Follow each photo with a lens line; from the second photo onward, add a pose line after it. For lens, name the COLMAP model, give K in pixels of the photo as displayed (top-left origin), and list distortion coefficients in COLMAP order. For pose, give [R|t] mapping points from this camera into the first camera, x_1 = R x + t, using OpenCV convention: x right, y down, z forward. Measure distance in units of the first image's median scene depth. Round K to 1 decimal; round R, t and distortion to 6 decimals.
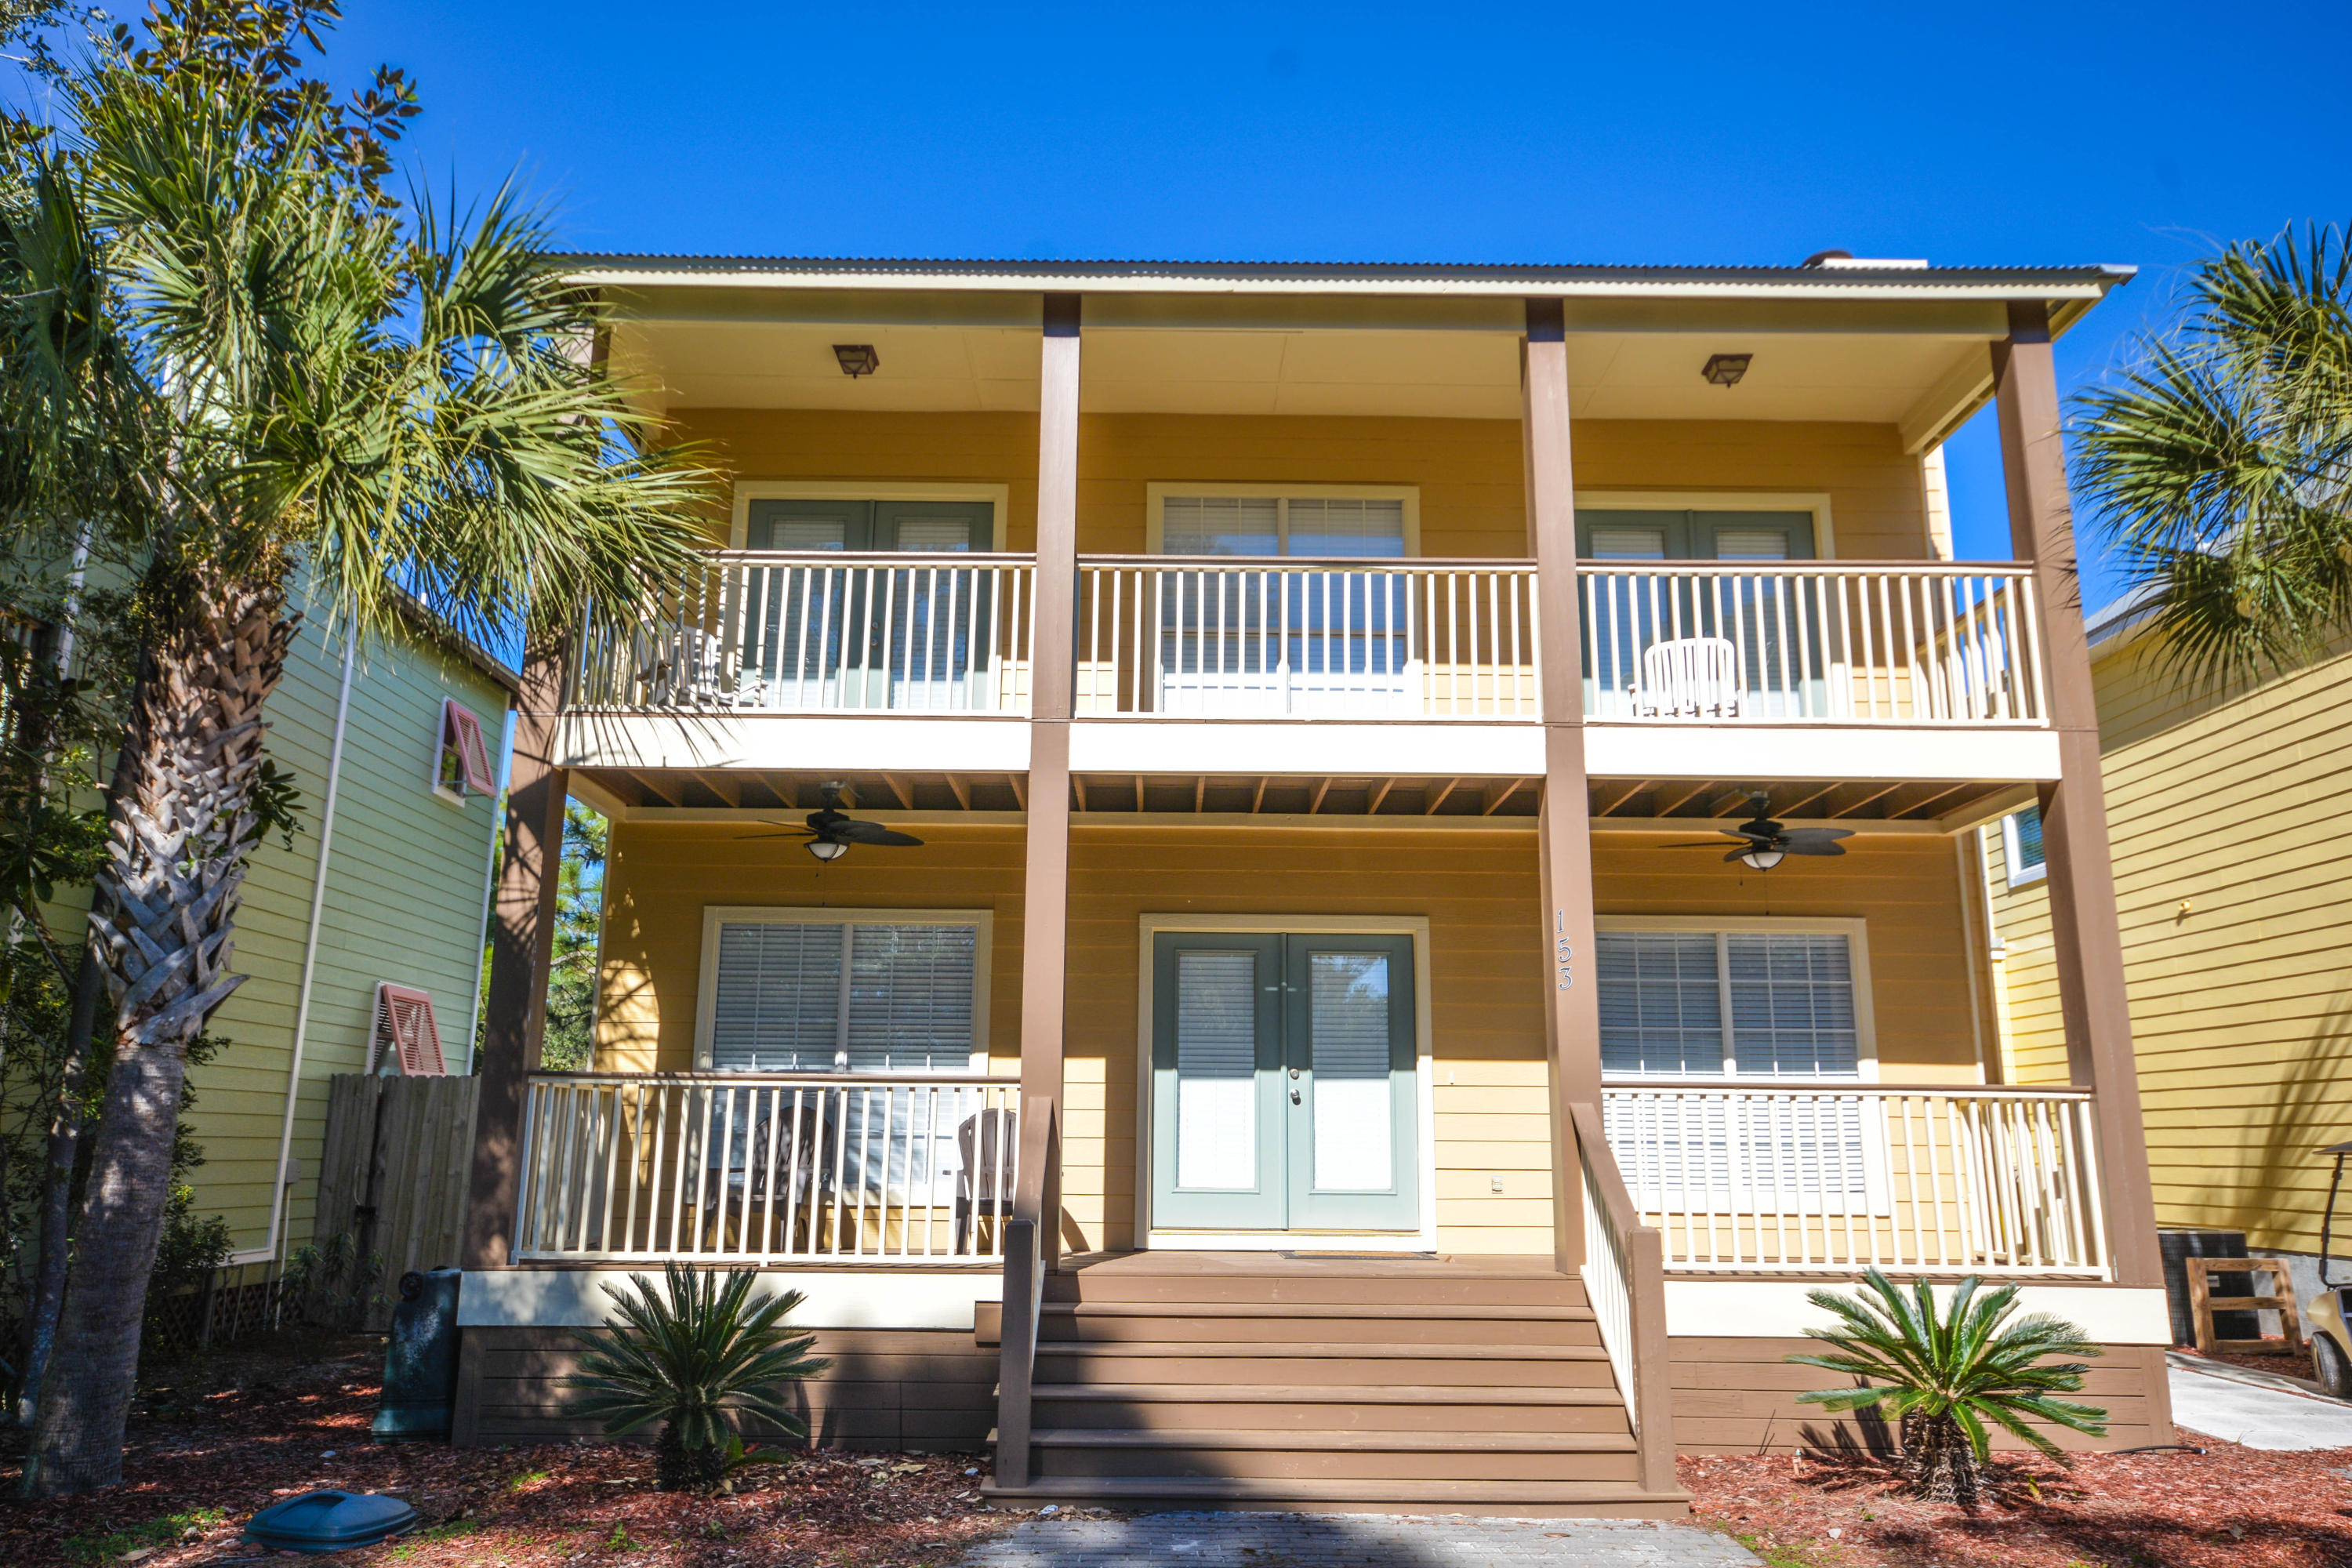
lens RADIAL K [[1611.4, 0, 1175.7], [0, 1611.4, 780.4], [0, 0, 1]] dist [-0.005587, -0.000727]
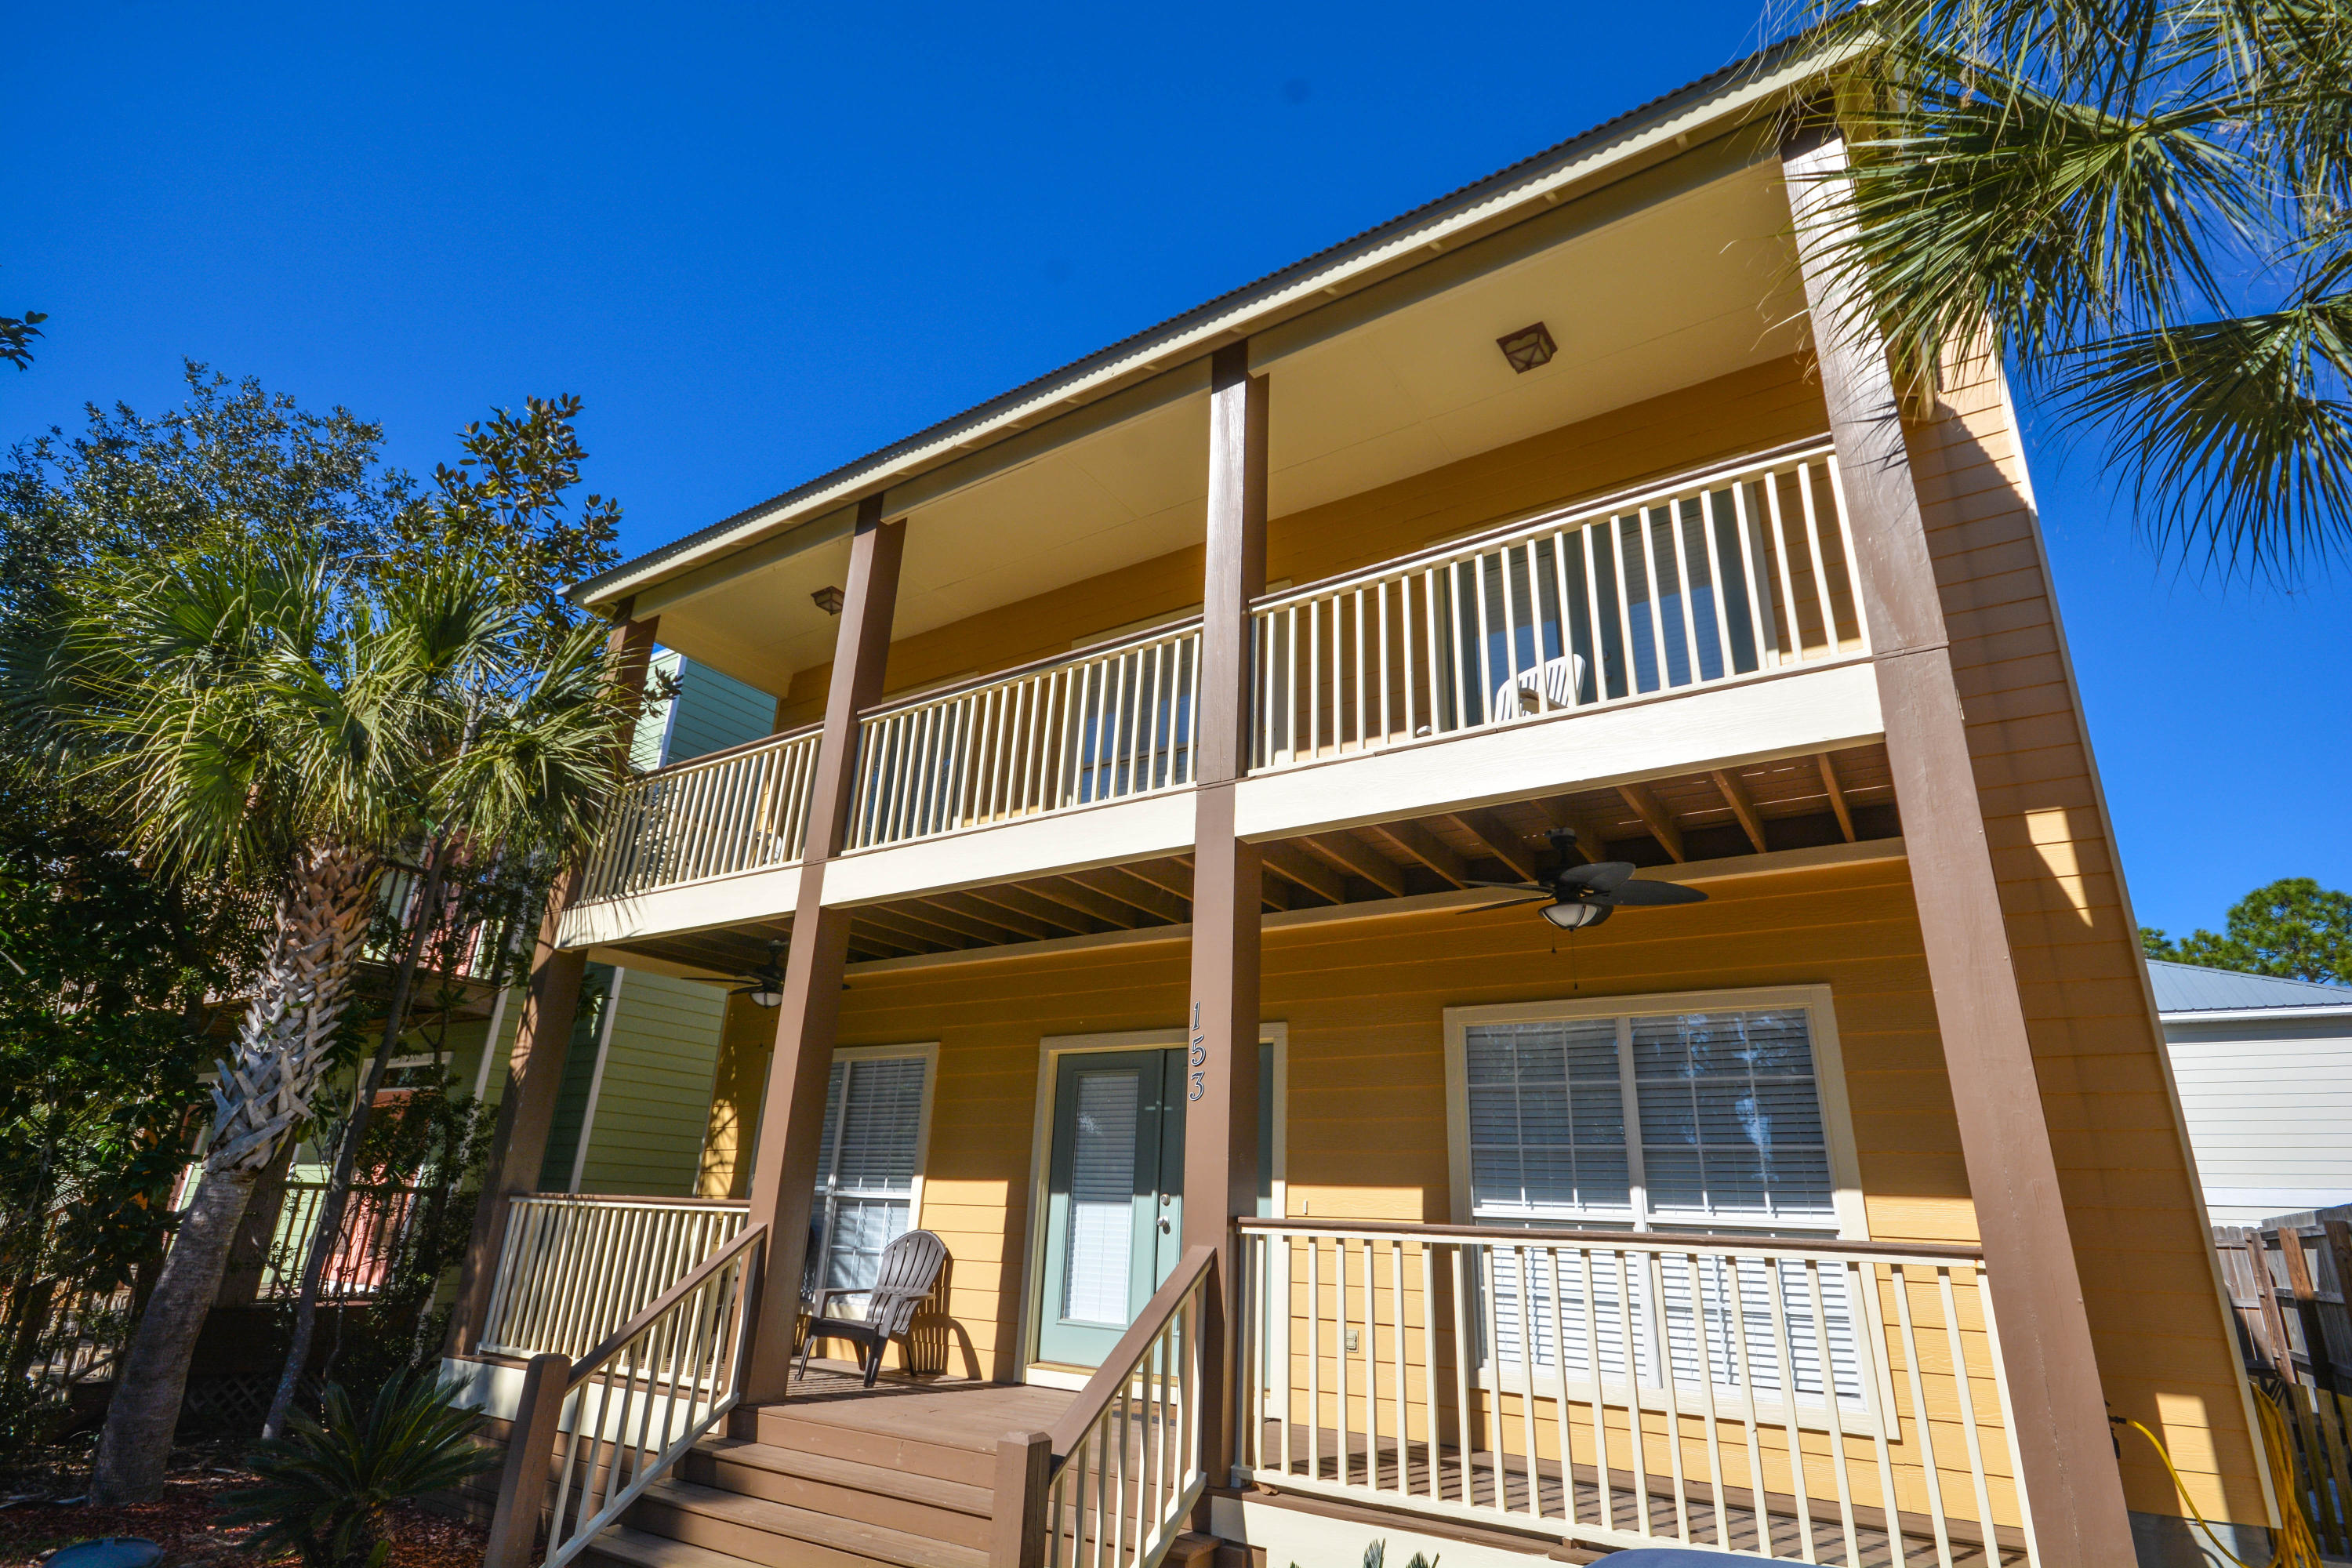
lens RADIAL K [[1175.4, 0, 1178.5], [0, 1175.4, 785.3], [0, 0, 1]] dist [0.001011, 0.000525]
pose [[0.828640, -0.173503, -0.532215, 0.493484], [0.094789, 0.980514, -0.172065, 0.063271], [0.551699, 0.092131, 0.828939, 0.411334]]
